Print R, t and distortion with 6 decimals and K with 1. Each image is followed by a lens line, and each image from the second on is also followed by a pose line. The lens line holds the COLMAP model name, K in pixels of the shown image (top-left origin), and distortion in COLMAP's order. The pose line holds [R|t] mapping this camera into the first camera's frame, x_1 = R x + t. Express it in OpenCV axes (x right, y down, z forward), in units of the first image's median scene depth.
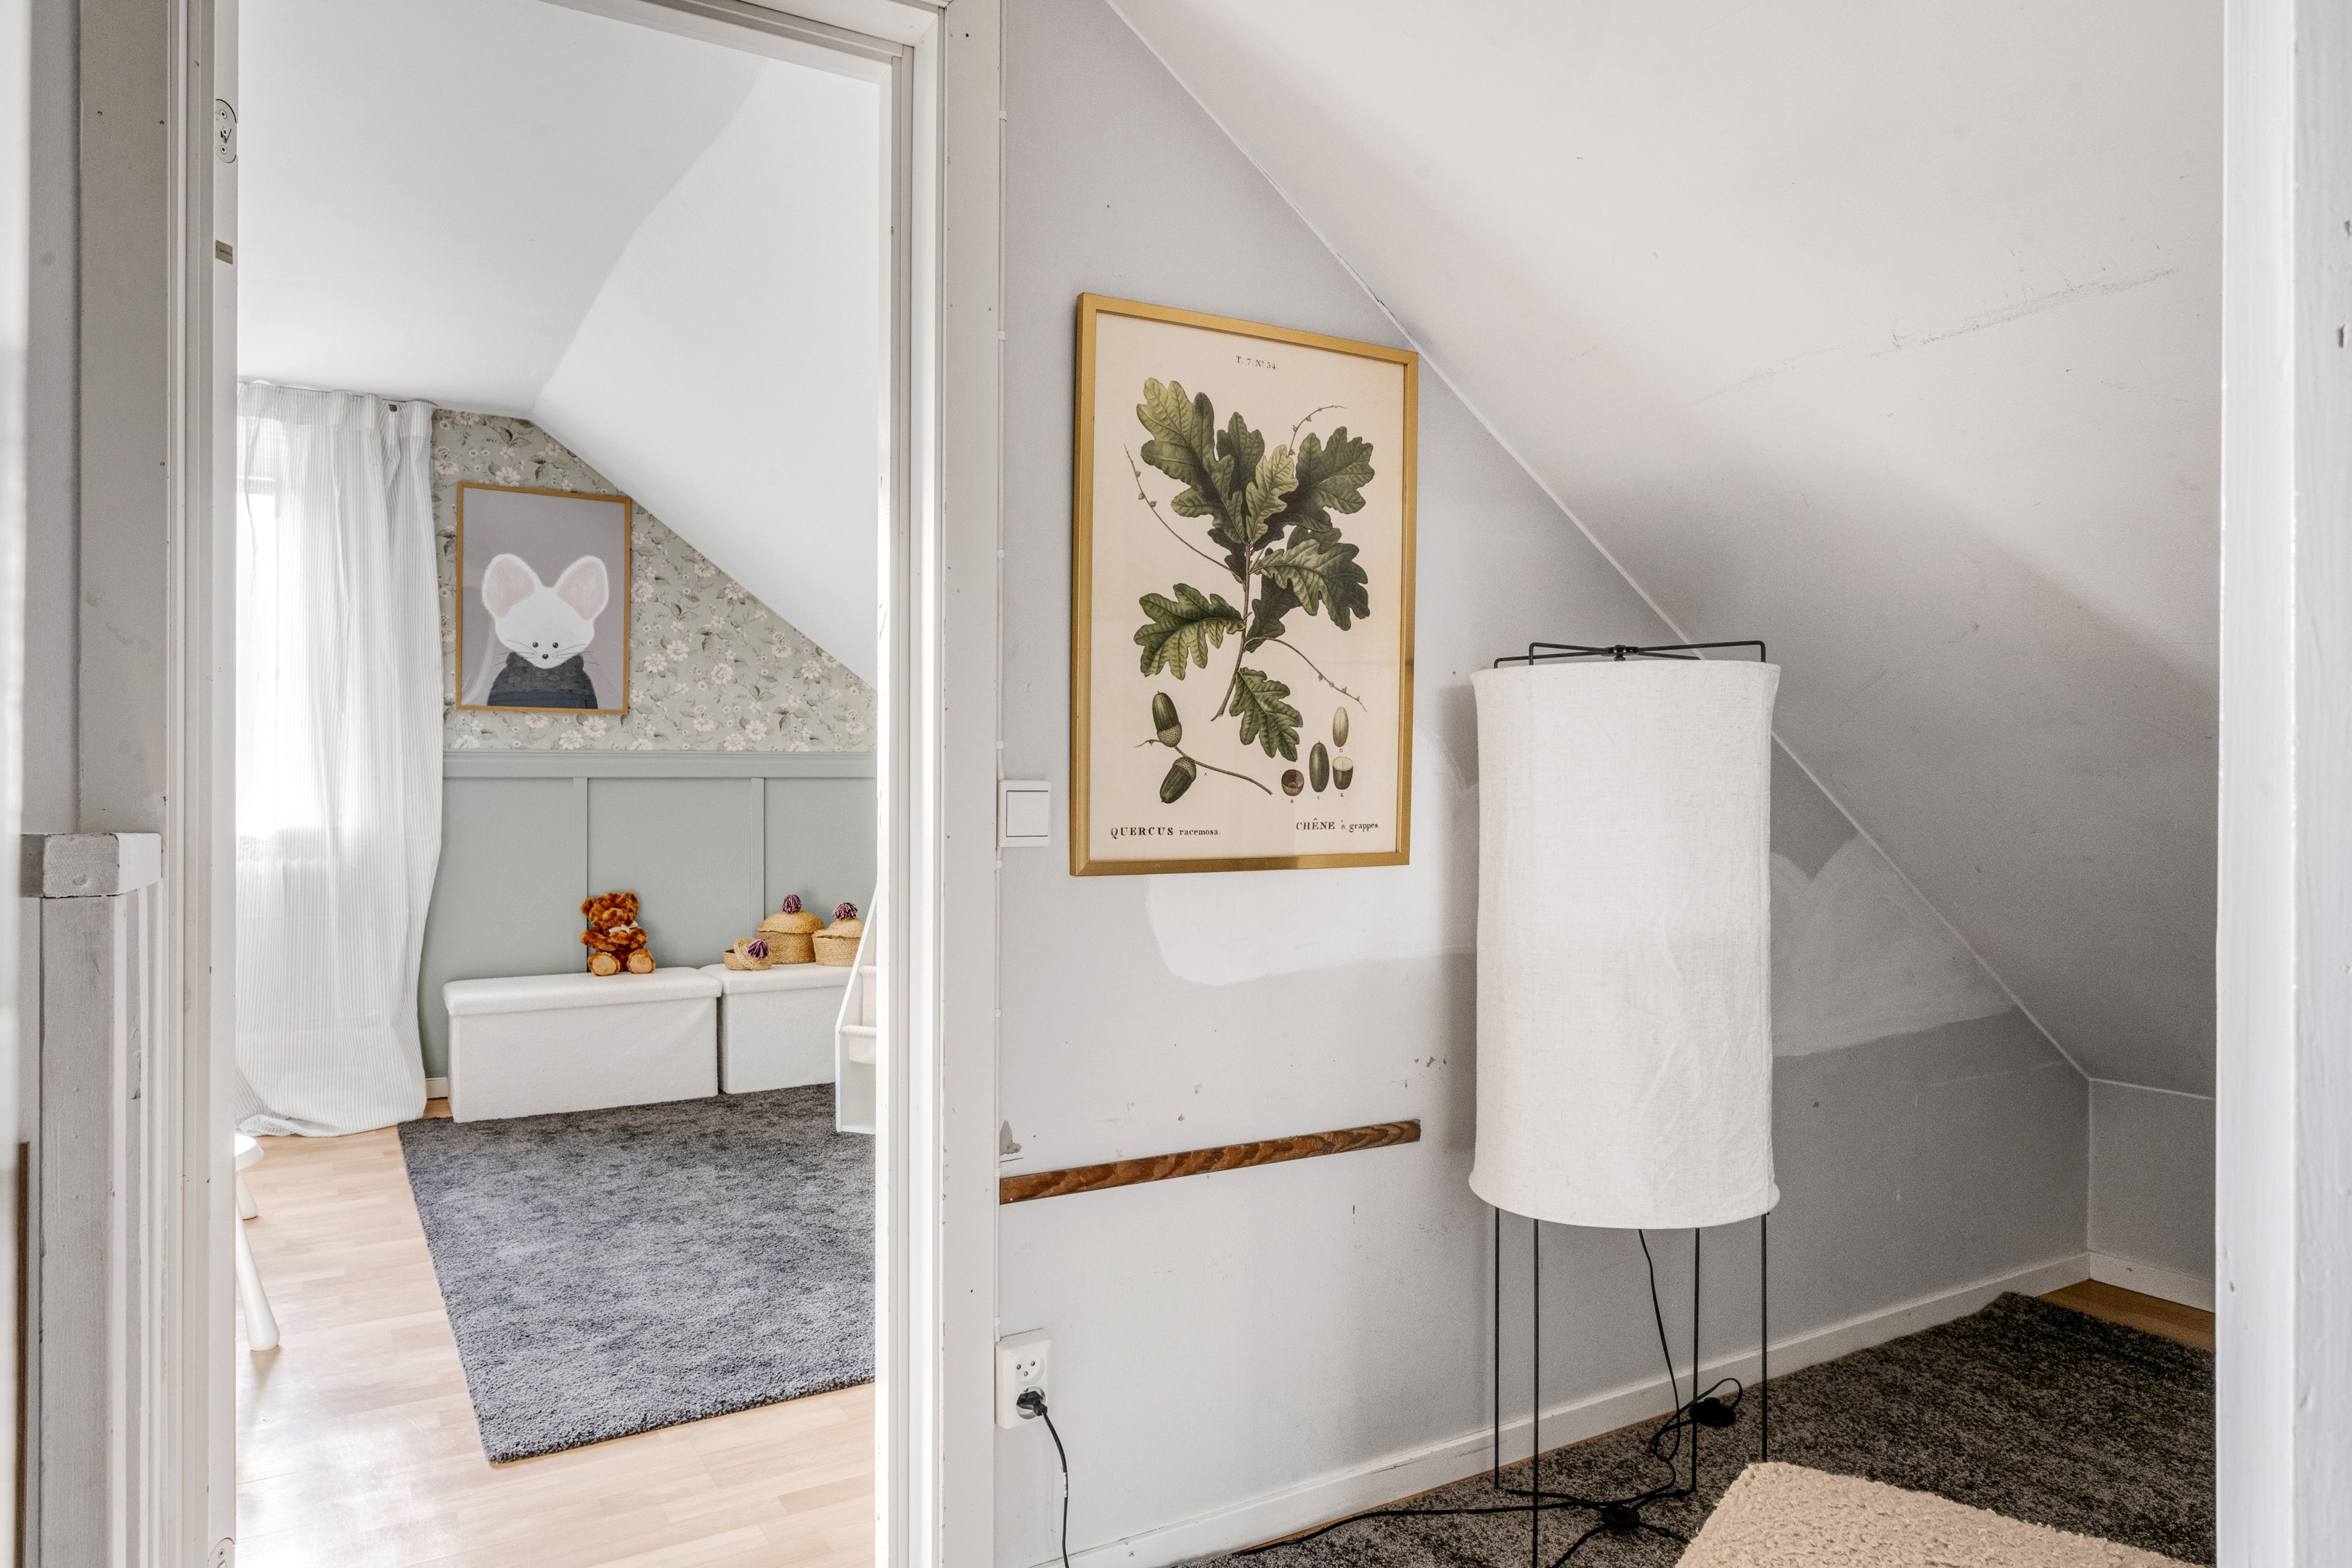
lens RADIAL K [[1507.8, 0, 1177.9], [0, 1507.8, 773.5], [0, 0, 1]] dist [-0.001329, 0.001264]
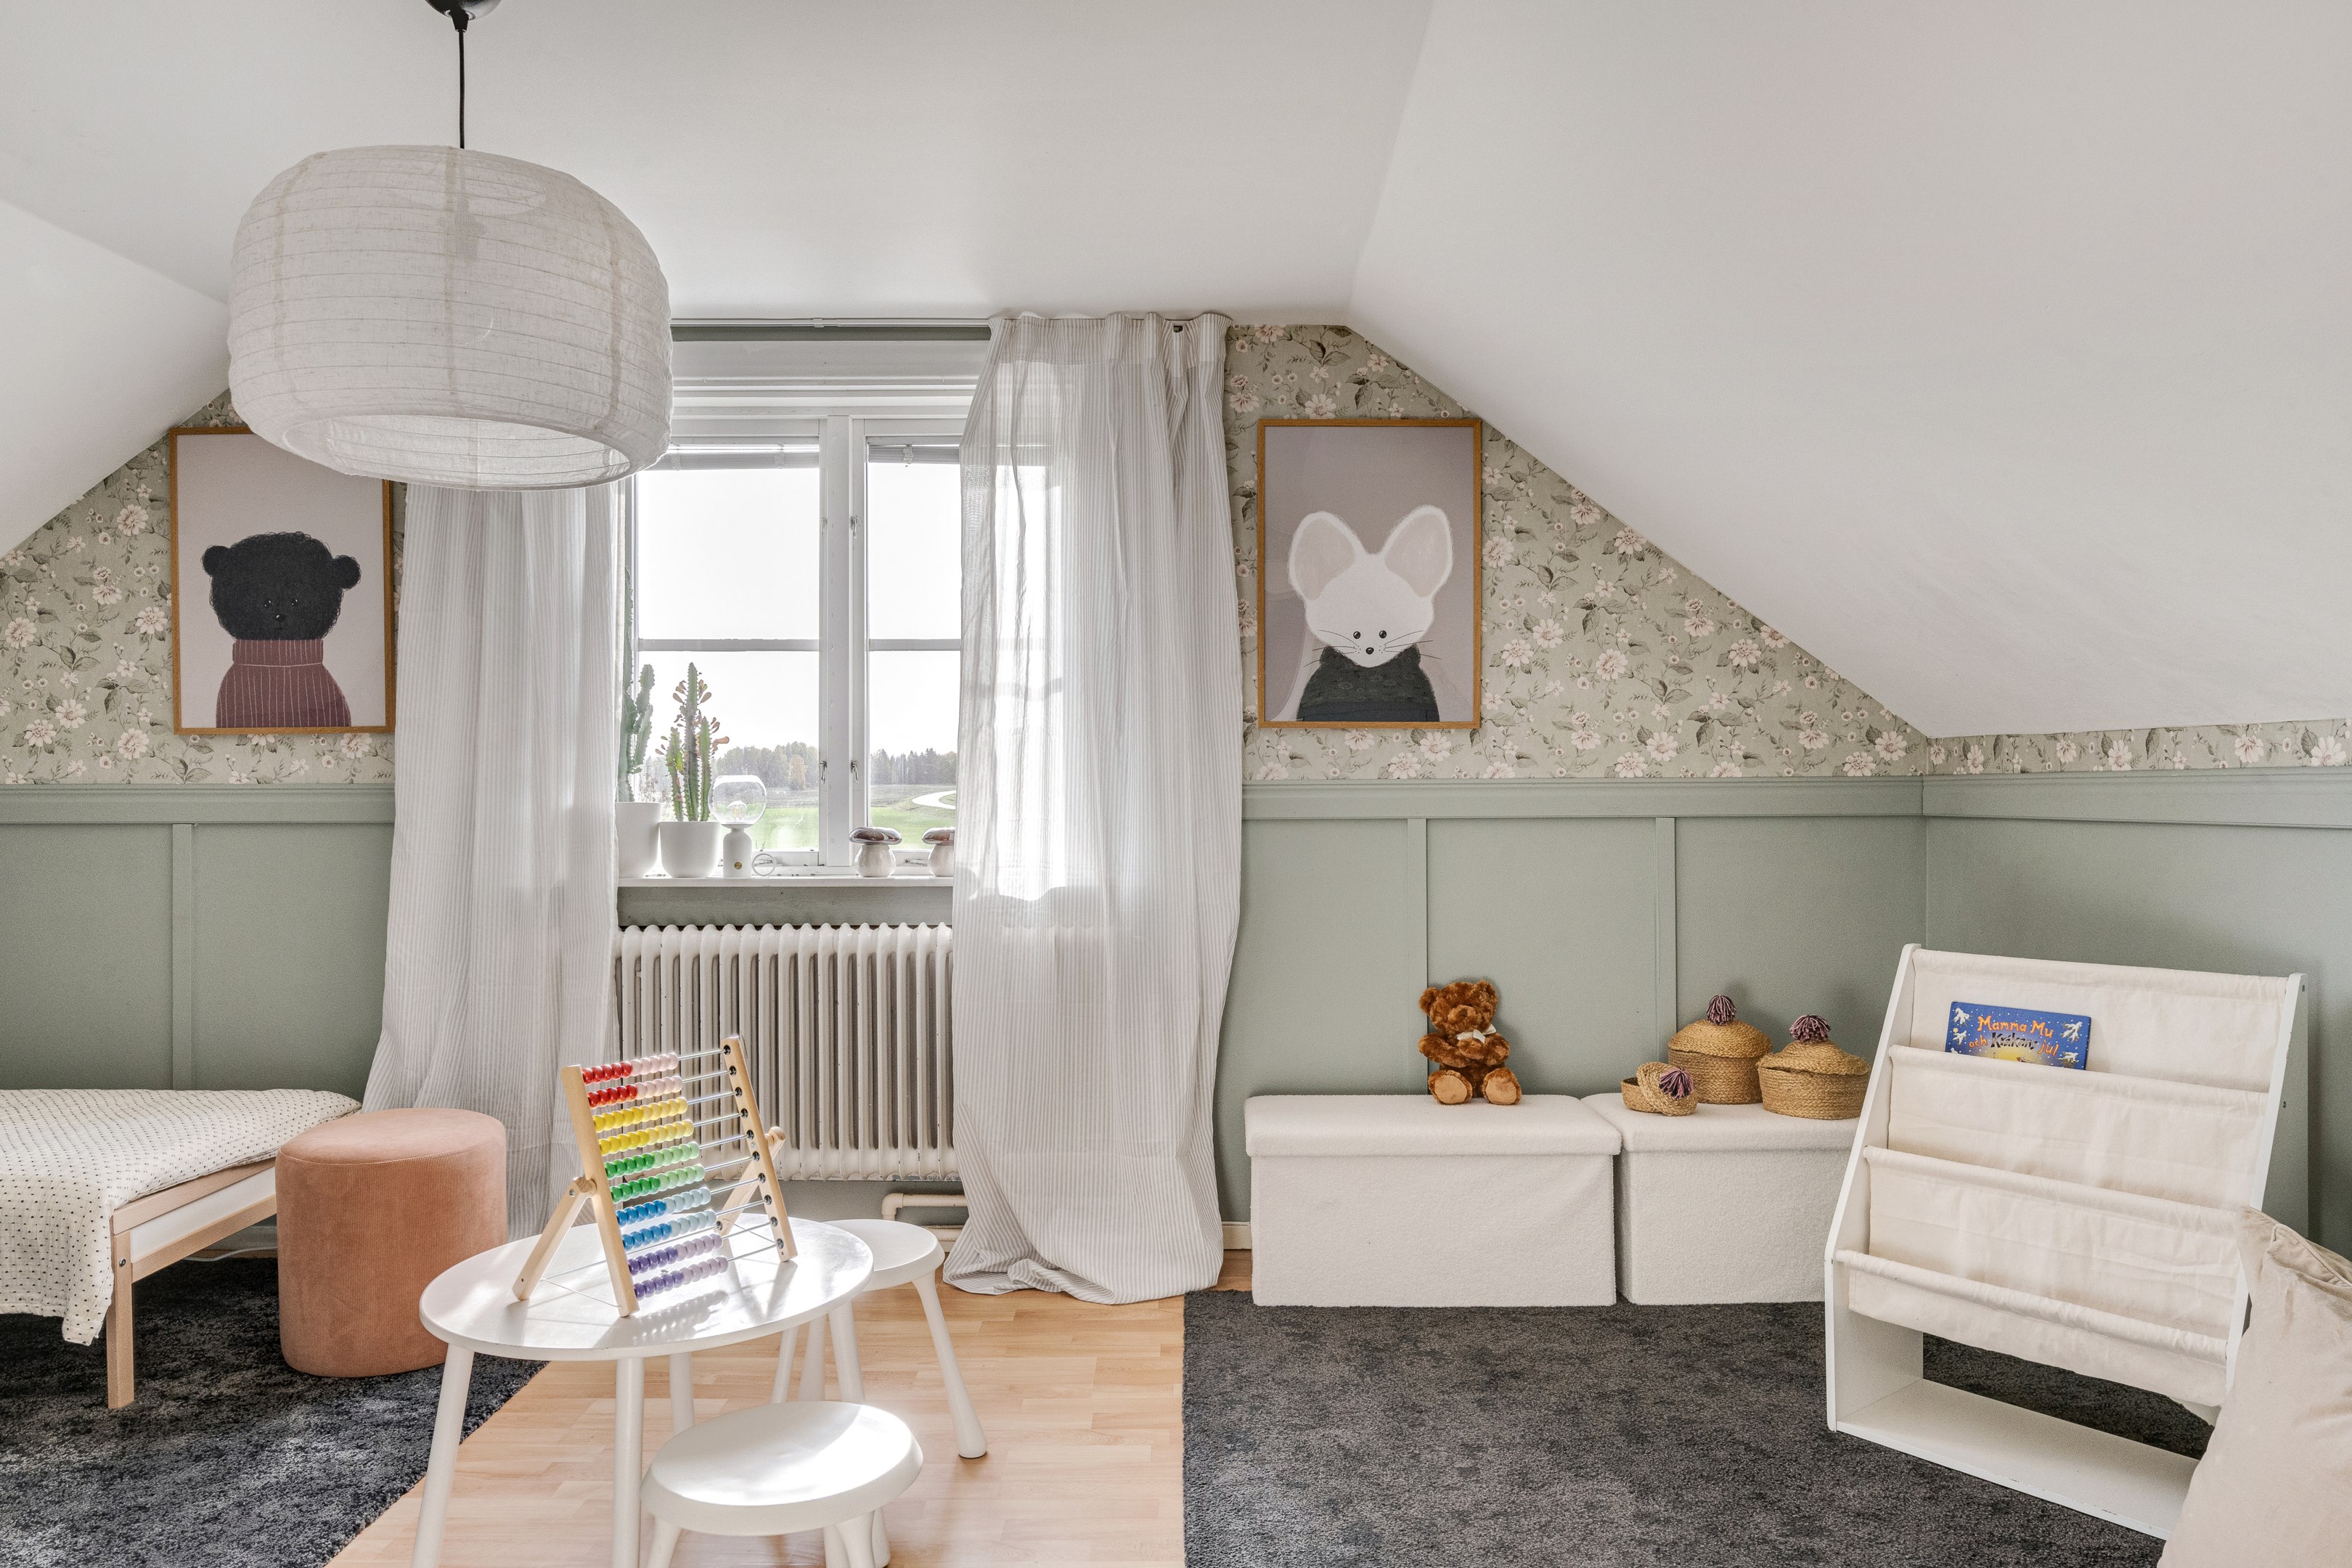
lens RADIAL K [[1626.9, 0, 1172.0], [0, 1626.9, 795.8], [0, 0, 1]] dist [-0.003419, -0.002317]
pose [[0.861413, -0.006397, -0.507864, -0.109519], [0.007994, 0.999968, 0.000963, -0.010001], [0.507841, -0.004890, 0.861437, 0.289570]]
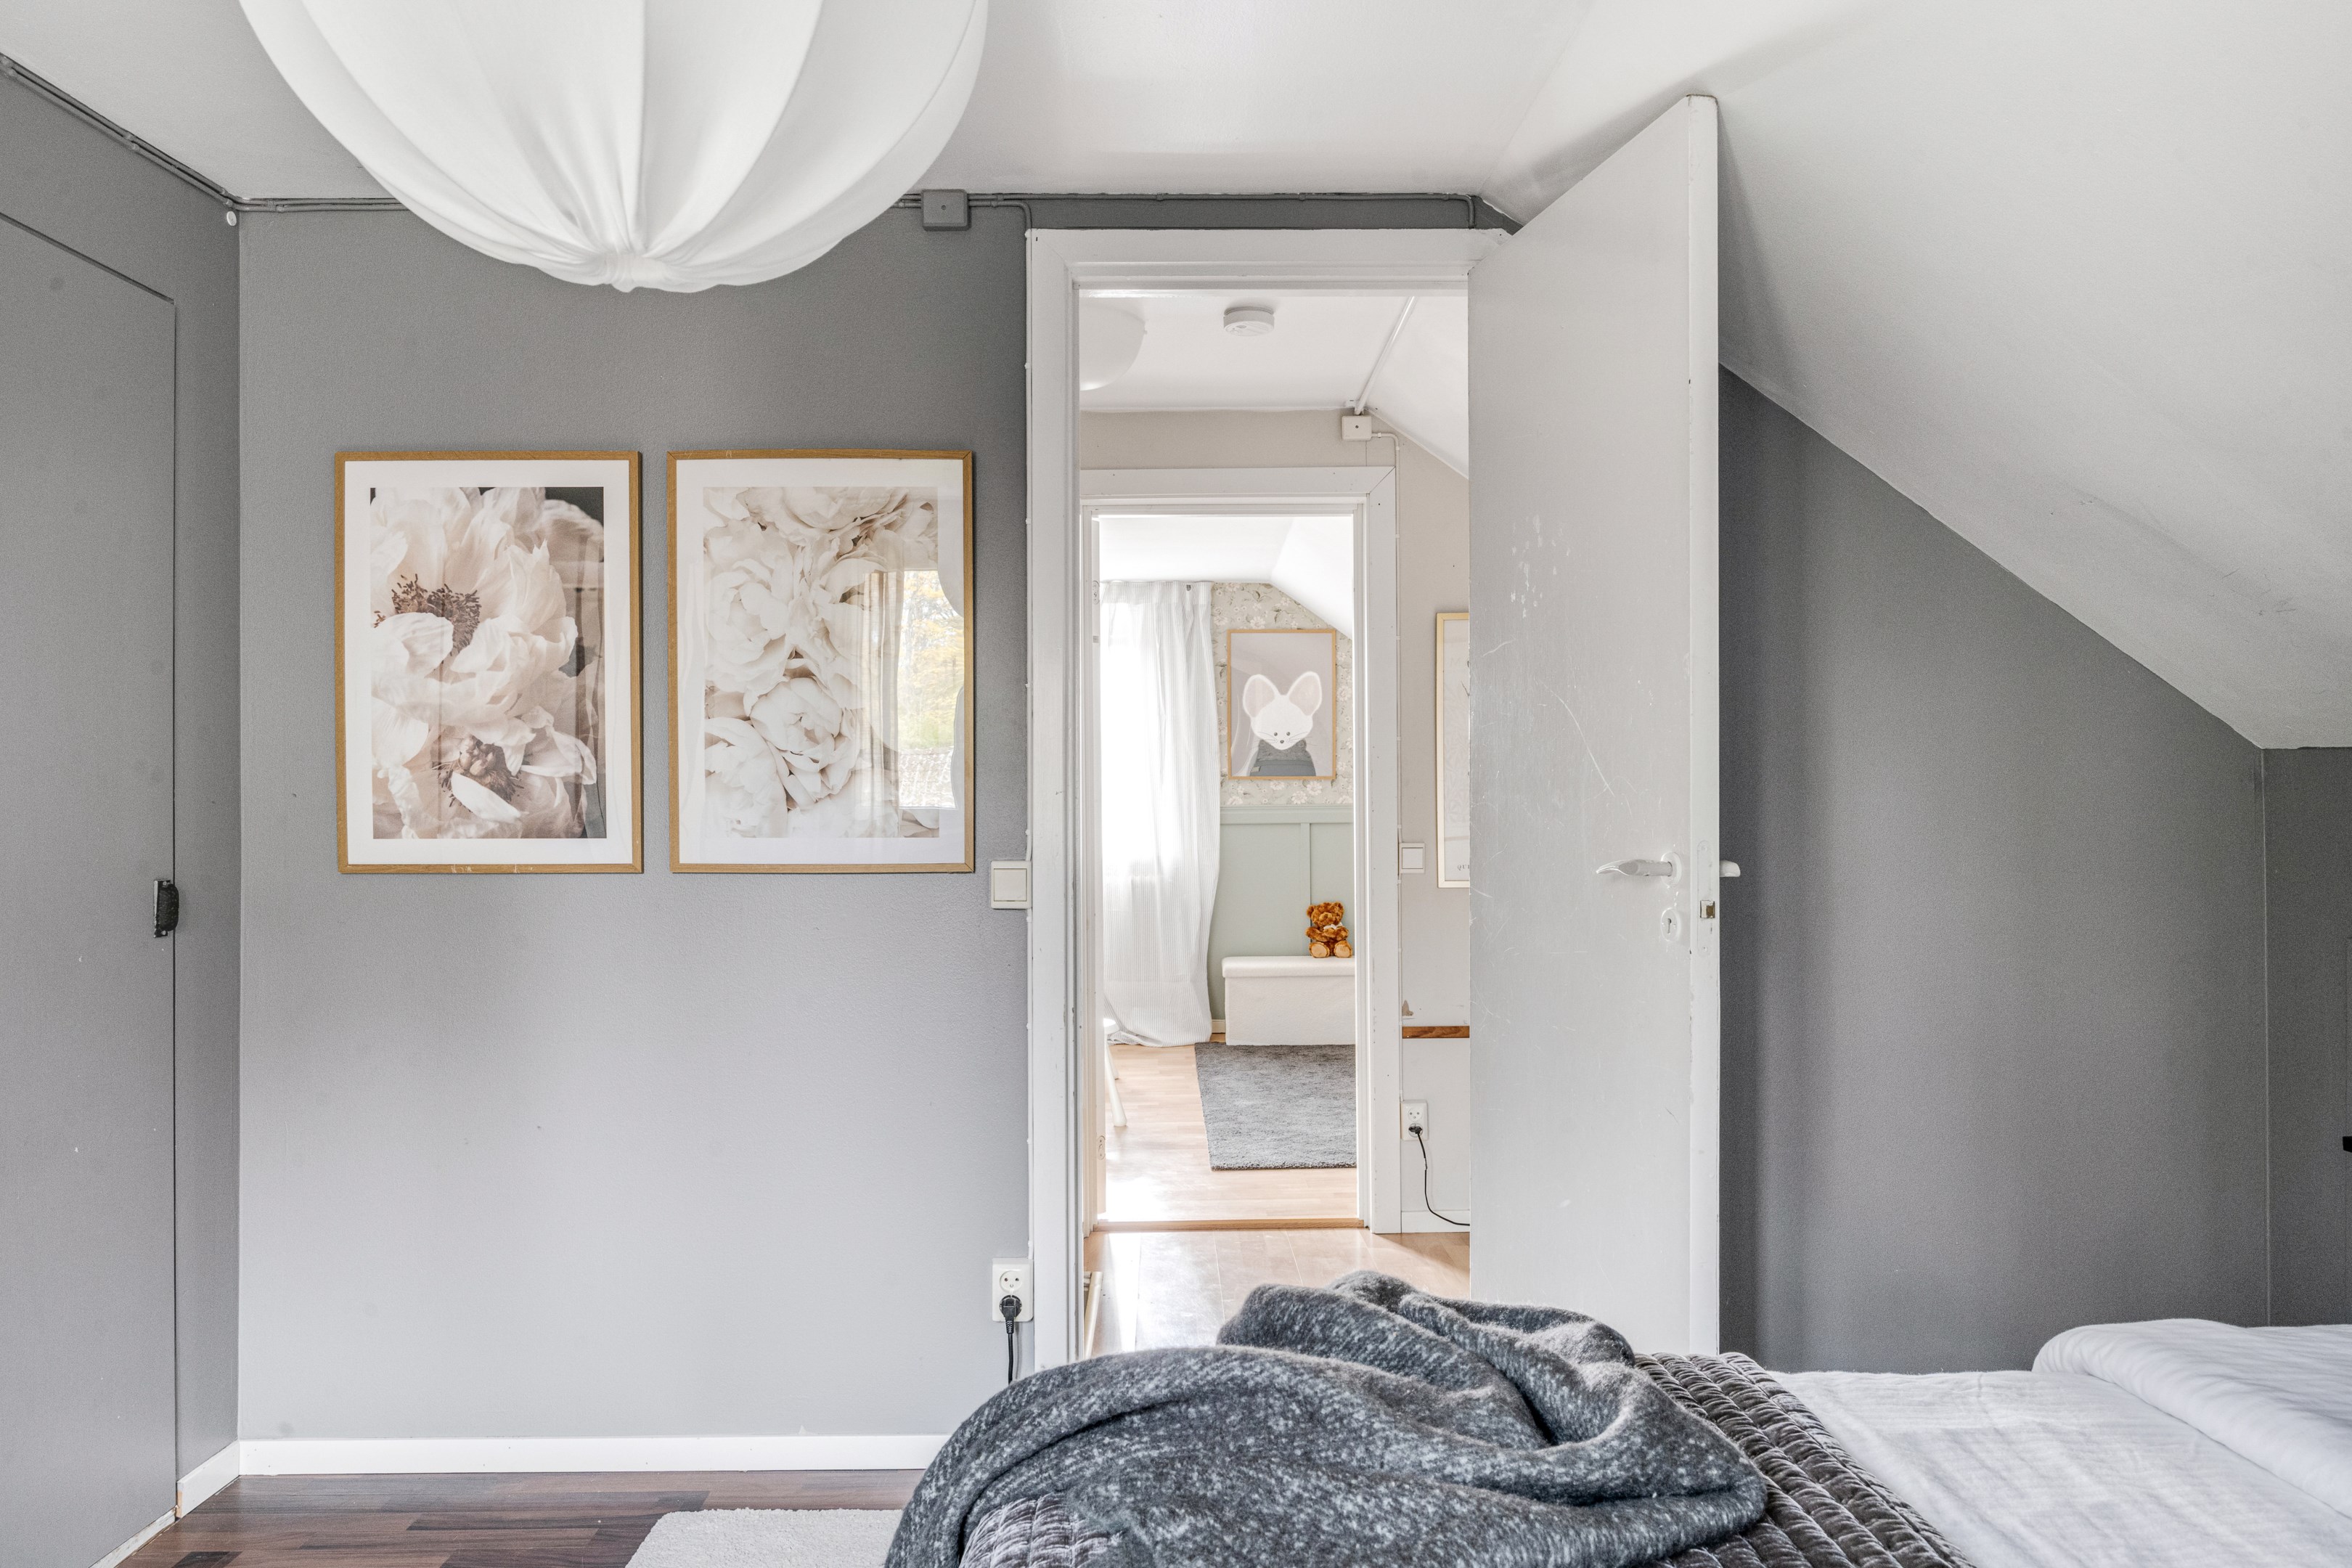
lens RADIAL K [[1626.9, 0, 1172.0], [0, 1626.9, 795.8], [0, 0, 1]] dist [-0.003419, -0.002317]
pose [[0.867291, -0.010789, -0.497685, 0.290202], [0.011946, 0.999928, -0.000860, -0.025121], [0.497659, -0.005199, 0.867357, -0.454596]]
